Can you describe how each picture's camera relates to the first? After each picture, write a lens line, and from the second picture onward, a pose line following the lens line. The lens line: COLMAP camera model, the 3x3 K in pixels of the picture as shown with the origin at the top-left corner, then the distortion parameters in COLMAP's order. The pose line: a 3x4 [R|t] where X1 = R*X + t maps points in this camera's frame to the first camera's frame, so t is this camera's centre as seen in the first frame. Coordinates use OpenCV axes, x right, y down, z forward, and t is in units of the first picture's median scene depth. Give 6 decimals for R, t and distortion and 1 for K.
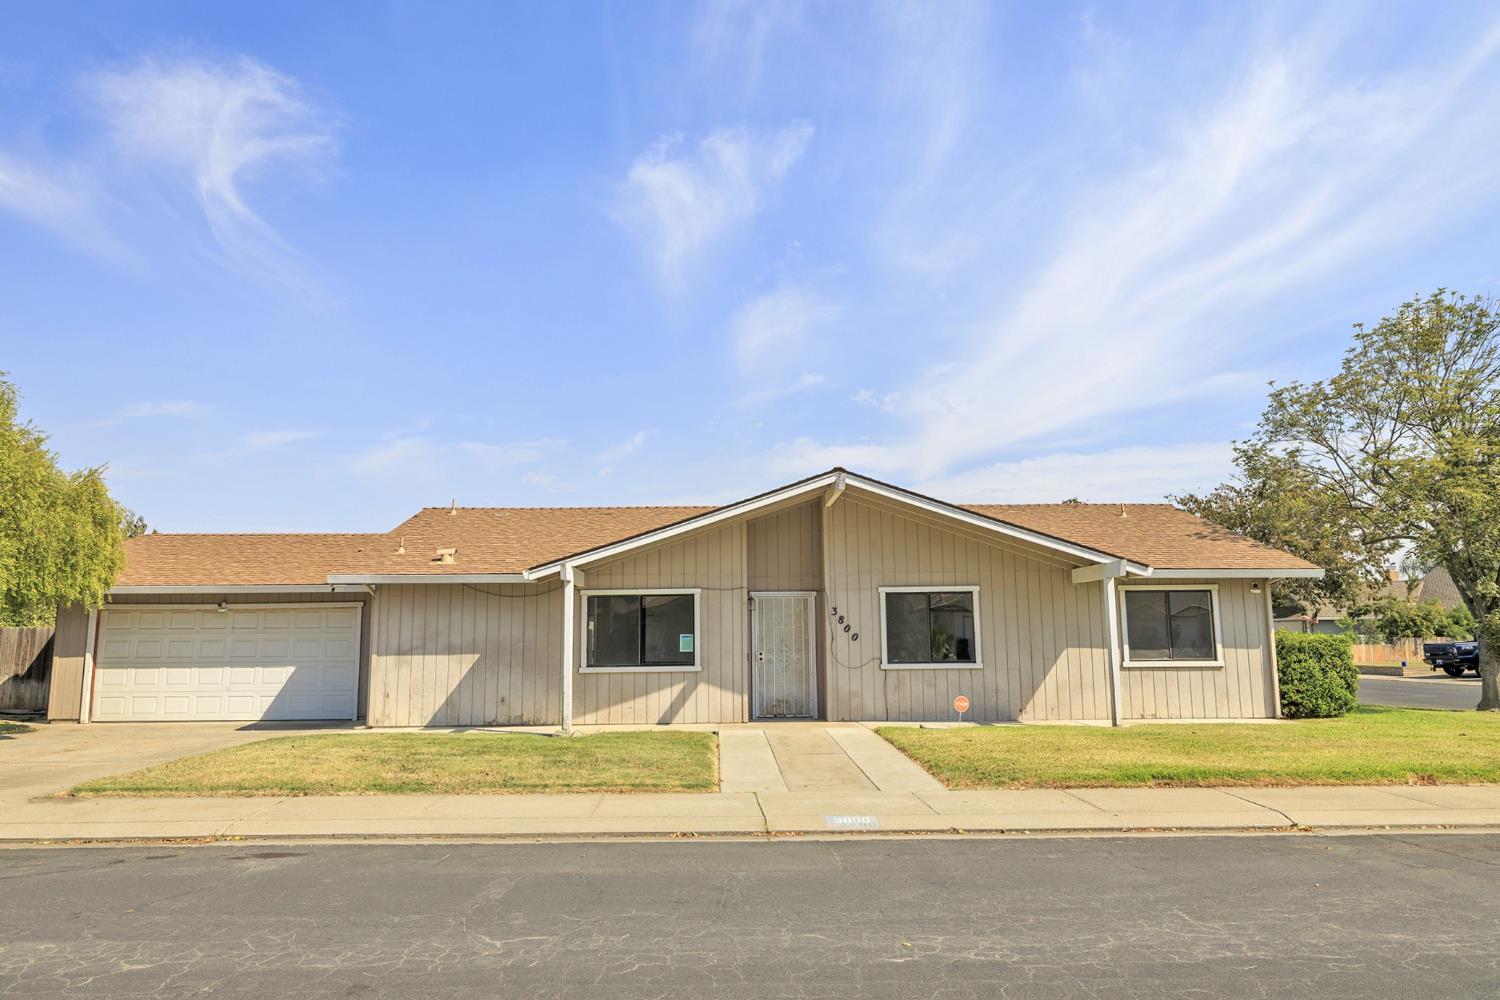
lens RADIAL K [[1010.1, 0, 747.2], [0, 1010.1, 428.7], [0, 0, 1]] dist [0.000152, -0.002267]
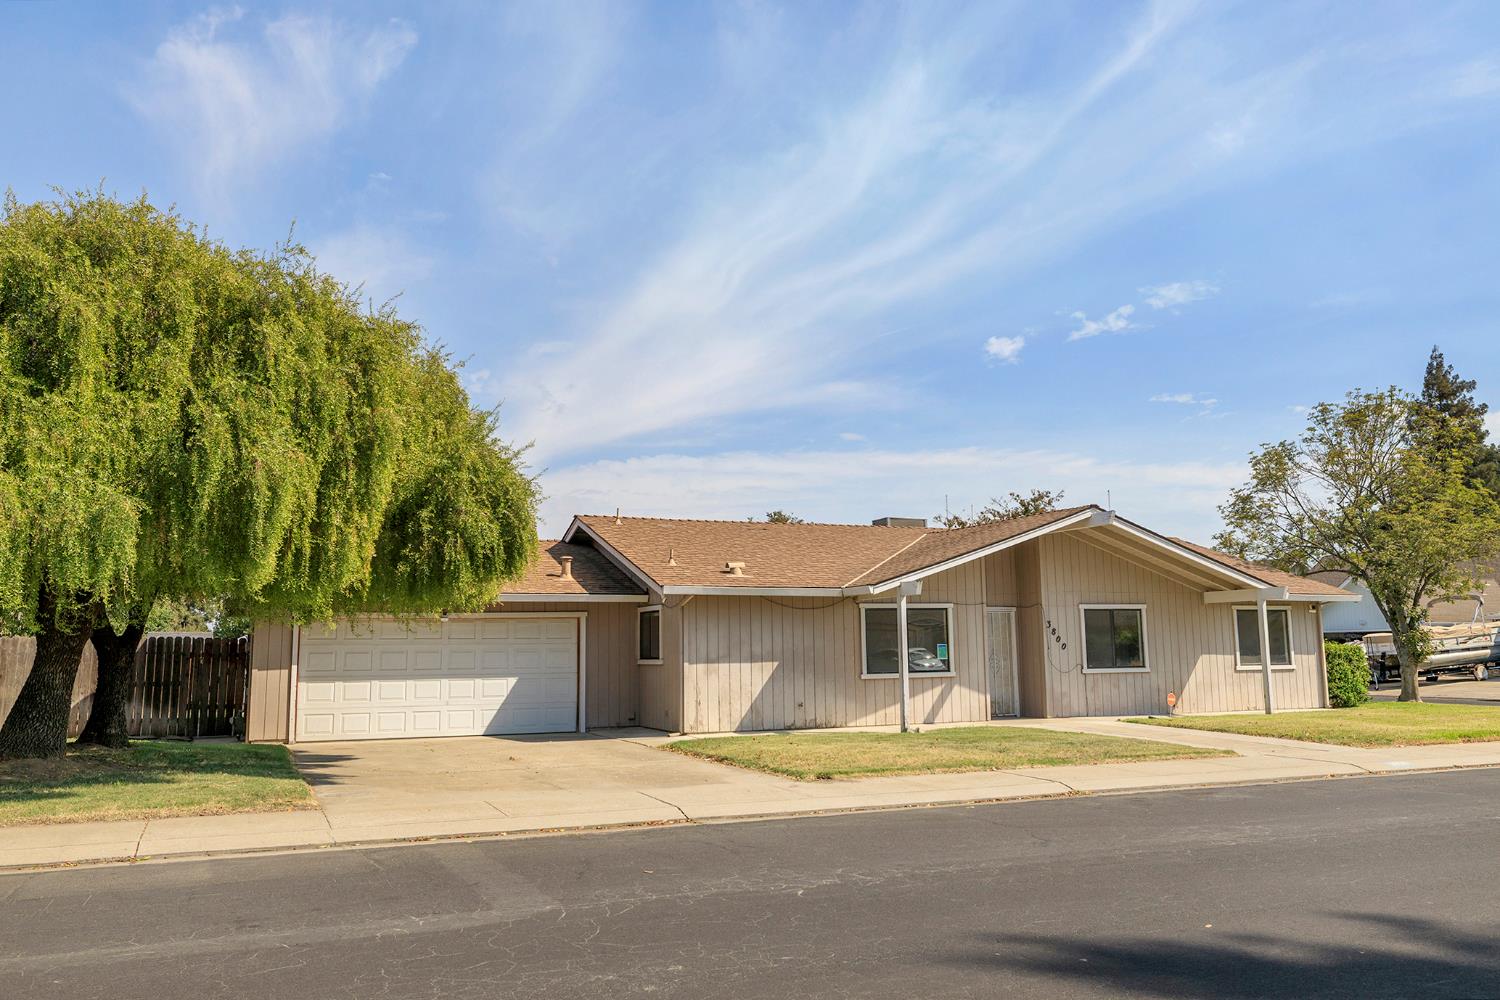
lens RADIAL K [[1169.7, 0, 750.0], [0, 1169.7, 500.0], [0, 0, 1]] dist [0.018133, 0.003280]
pose [[0.923506, 0.046699, 0.380730, -0.743606], [-0.074072, 0.995591, 0.057555, -0.013446], [-0.376363, -0.081353, 0.922893, -0.100282]]
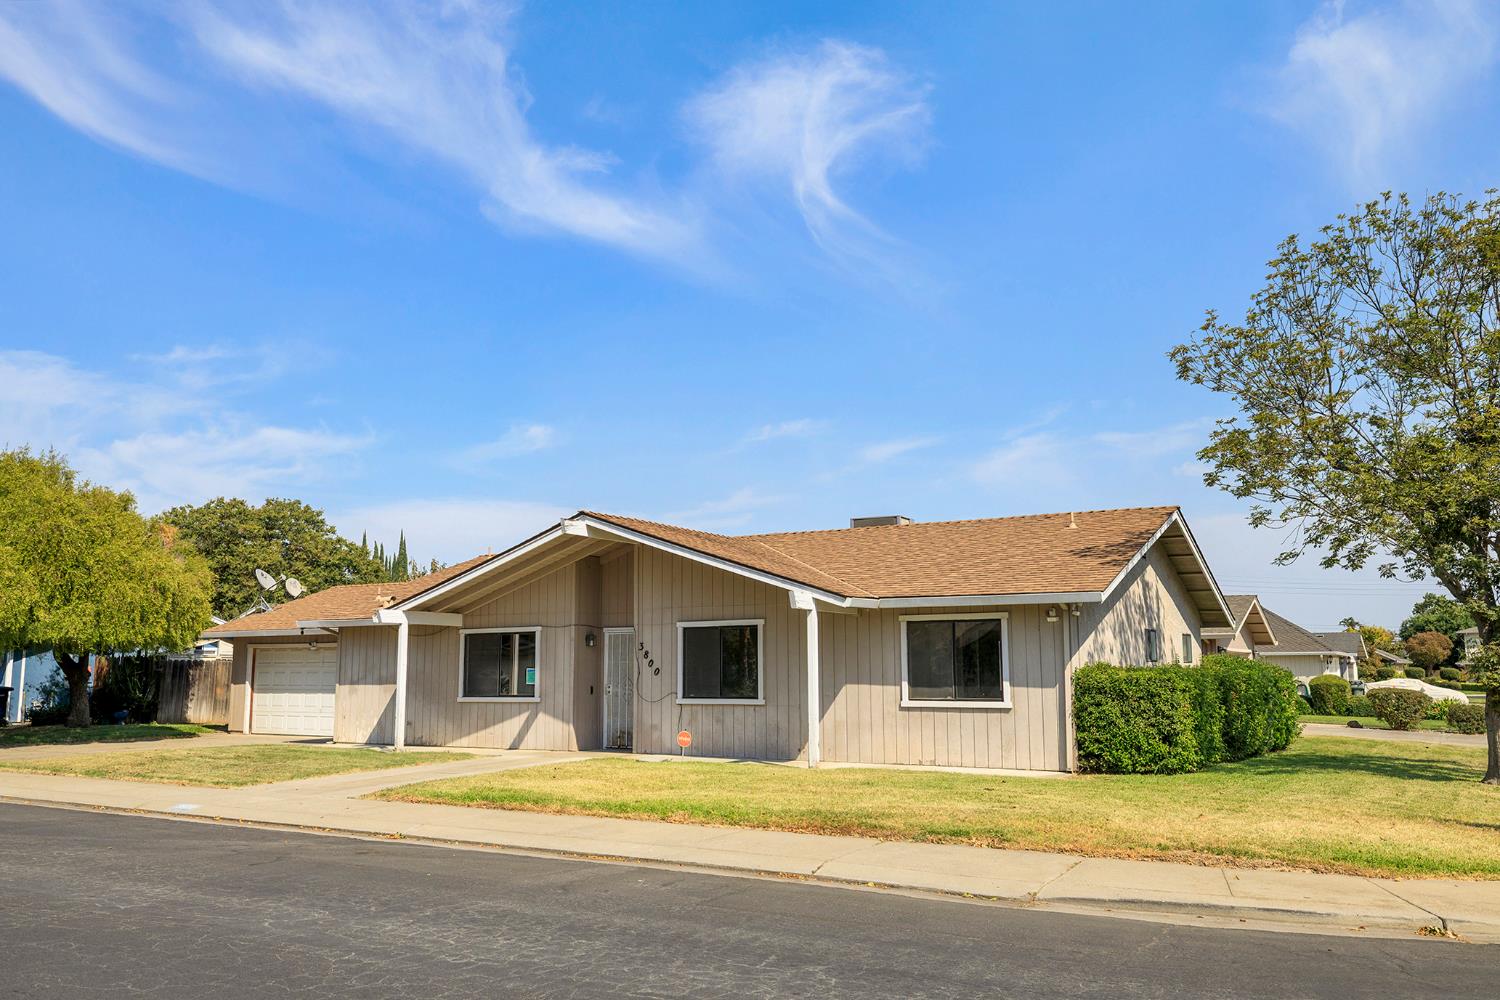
lens RADIAL K [[1229.6, 0, 751.0], [0, 1229.6, 437.5], [0, 0, 1]] dist [0.012122, 0.003619]
pose [[0.835185, -0.097819, -0.541200, 0.868808], [0.107568, 0.994104, -0.013680, -0.001126], [0.539348, -0.046790, 0.840782, 0.019795]]
